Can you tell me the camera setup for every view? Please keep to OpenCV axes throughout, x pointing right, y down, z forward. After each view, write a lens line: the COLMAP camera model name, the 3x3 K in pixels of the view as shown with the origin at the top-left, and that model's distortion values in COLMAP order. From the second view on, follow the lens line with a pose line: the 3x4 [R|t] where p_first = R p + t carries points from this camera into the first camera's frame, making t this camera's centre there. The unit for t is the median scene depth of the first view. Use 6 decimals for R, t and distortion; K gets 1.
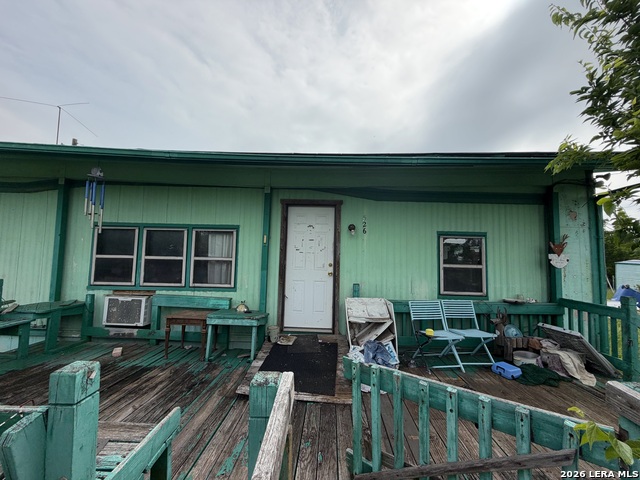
lens RADIAL K [[256.3, 0, 320.0], [0, 256.3, 240.0], [0, 0, 1]] dist [0.023805, -0.000007]
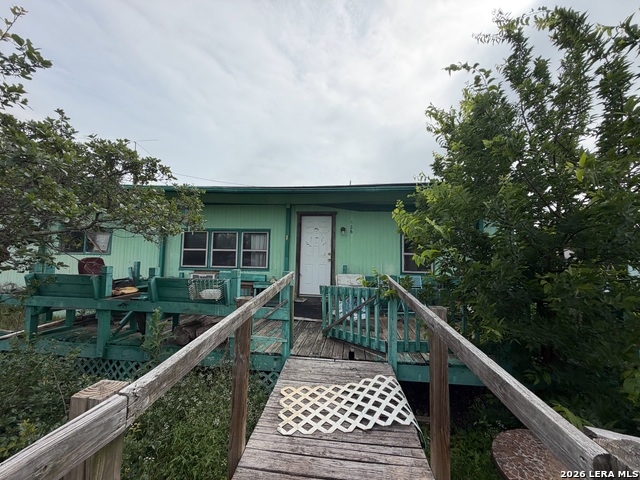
lens RADIAL K [[259.3, 0, 322.5], [0, 259.3, 238.2], [0, 0, 1]] dist [-0.000272, -0.000126]
pose [[0.997041, -0.010813, -0.076105, 0.118579], [0.009804, 0.999859, -0.013618, 0.023745], [0.076242, 0.012832, 0.997007, -0.541536]]
